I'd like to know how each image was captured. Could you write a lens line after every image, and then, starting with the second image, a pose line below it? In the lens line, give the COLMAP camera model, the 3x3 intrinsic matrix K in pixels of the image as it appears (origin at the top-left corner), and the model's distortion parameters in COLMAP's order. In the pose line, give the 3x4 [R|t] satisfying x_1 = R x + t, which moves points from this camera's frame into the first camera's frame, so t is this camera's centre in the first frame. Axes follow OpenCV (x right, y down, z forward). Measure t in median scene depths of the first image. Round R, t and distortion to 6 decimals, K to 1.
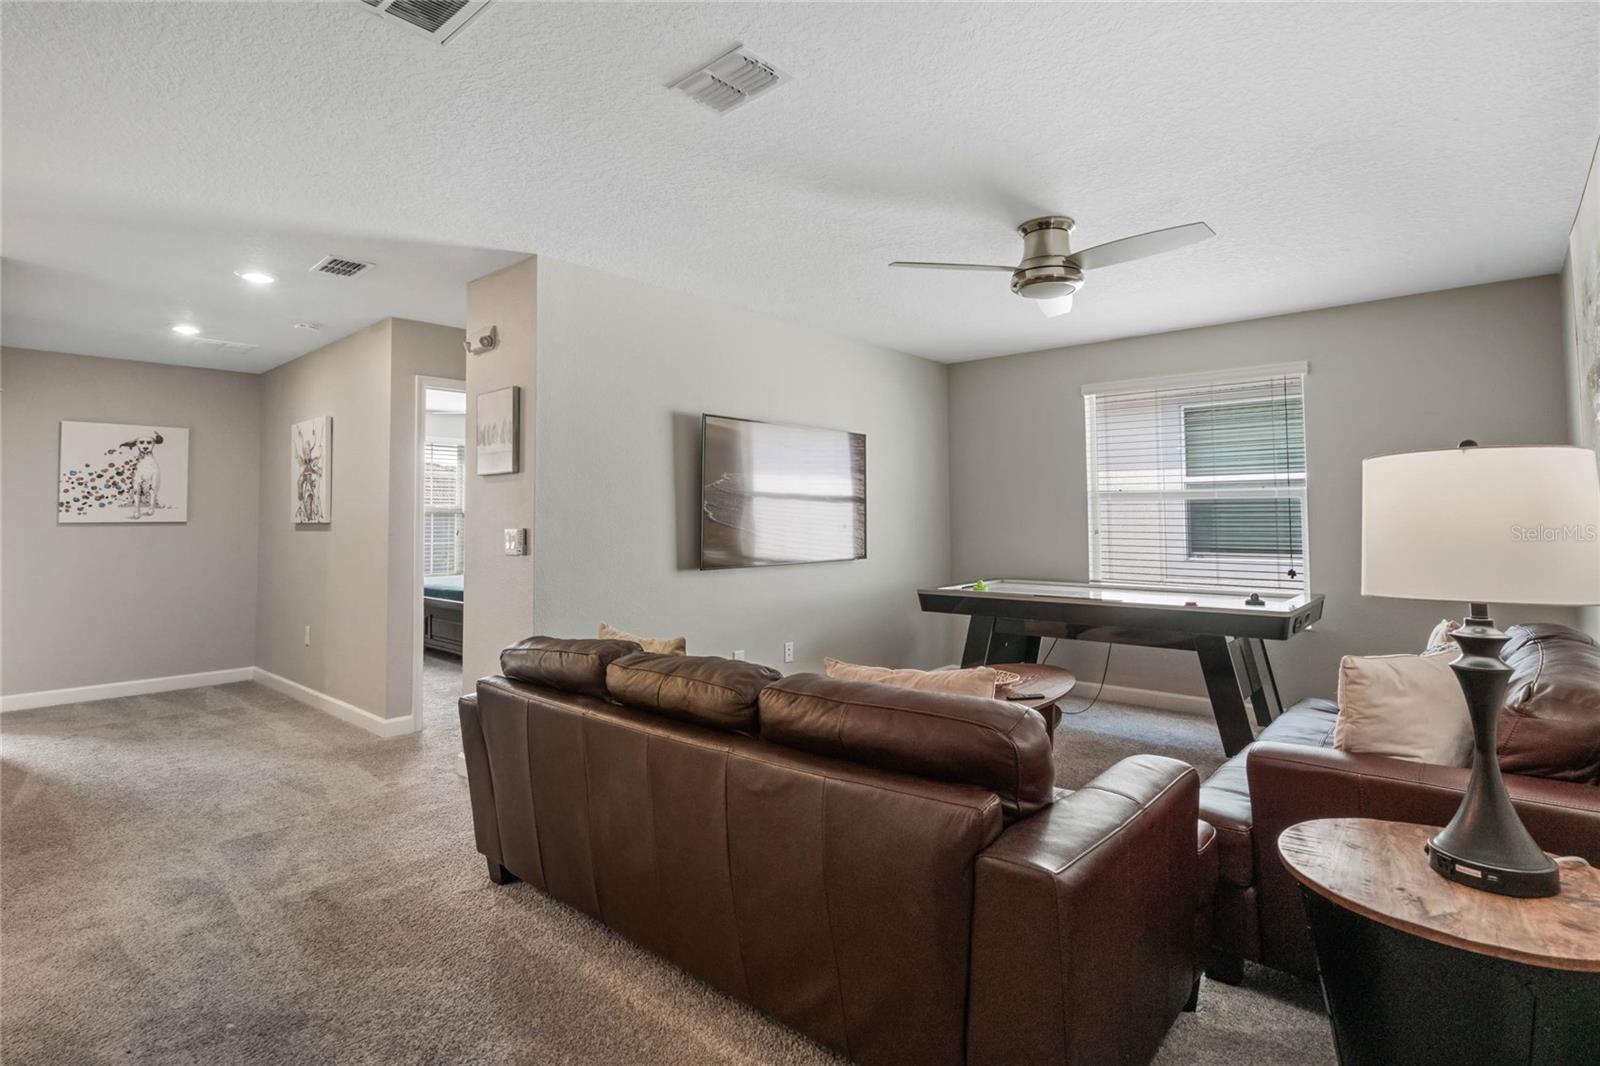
lens RADIAL K [[799.1, 0, 801.1], [0, 799.1, 480.4], [0, 0, 1]] dist [0.000483, -0.000137]
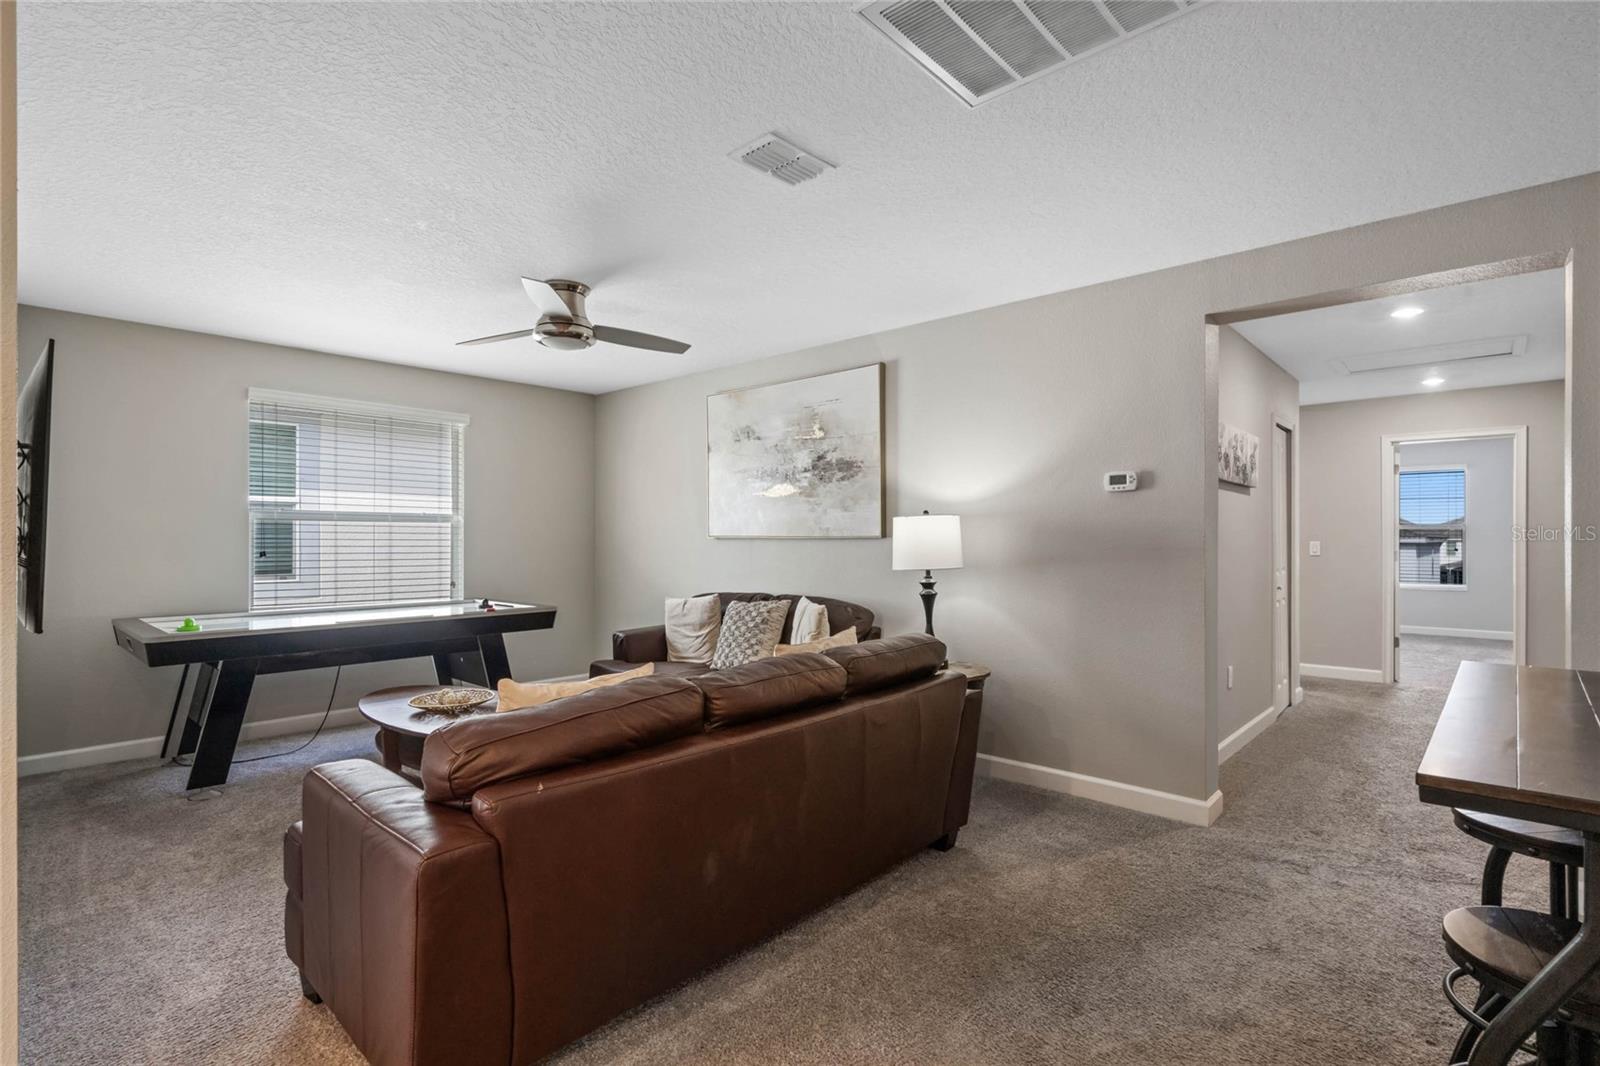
lens RADIAL K [[777.8, 0, 800.0], [0, 777.8, 533.0], [0, 0, 1]] dist [0.001934, -0.000032]
pose [[-0.012468, 0.010194, 0.999870, -0.868641], [-0.048742, 0.998753, -0.010790, 0.035162], [-0.998734, -0.048870, -0.011956, 0.690904]]
